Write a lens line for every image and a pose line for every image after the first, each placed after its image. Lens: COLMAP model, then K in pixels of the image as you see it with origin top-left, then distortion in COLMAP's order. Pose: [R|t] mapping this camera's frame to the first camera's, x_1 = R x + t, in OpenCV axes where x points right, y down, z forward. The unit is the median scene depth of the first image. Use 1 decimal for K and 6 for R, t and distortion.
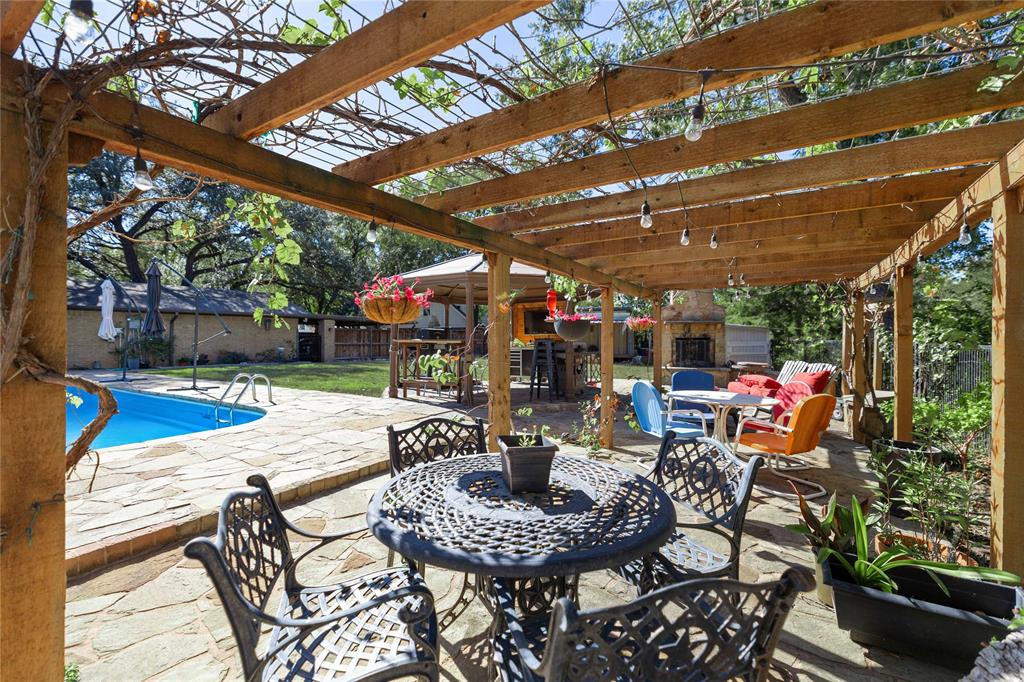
lens RADIAL K [[436.6, 0, 512.0], [0, 436.6, 341.0], [0, 0, 1]] dist [-0.001990, -0.000293]
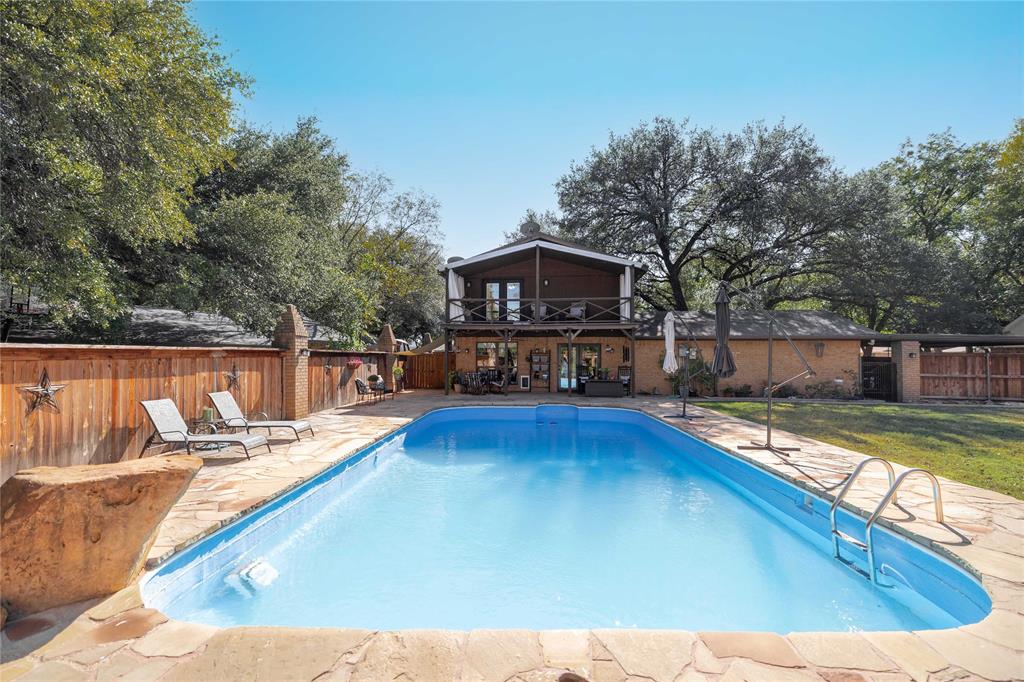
lens RADIAL K [[462.3, 0, 512.0], [0, 462.3, 341.0], [0, 0, 1]] dist [-0.000504, 0.000015]
pose [[0.501426, -0.025115, -0.864836, -0.106479], [-0.010896, 0.999316, -0.035338, -0.016247], [0.865132, 0.027142, 0.500809, 0.089863]]
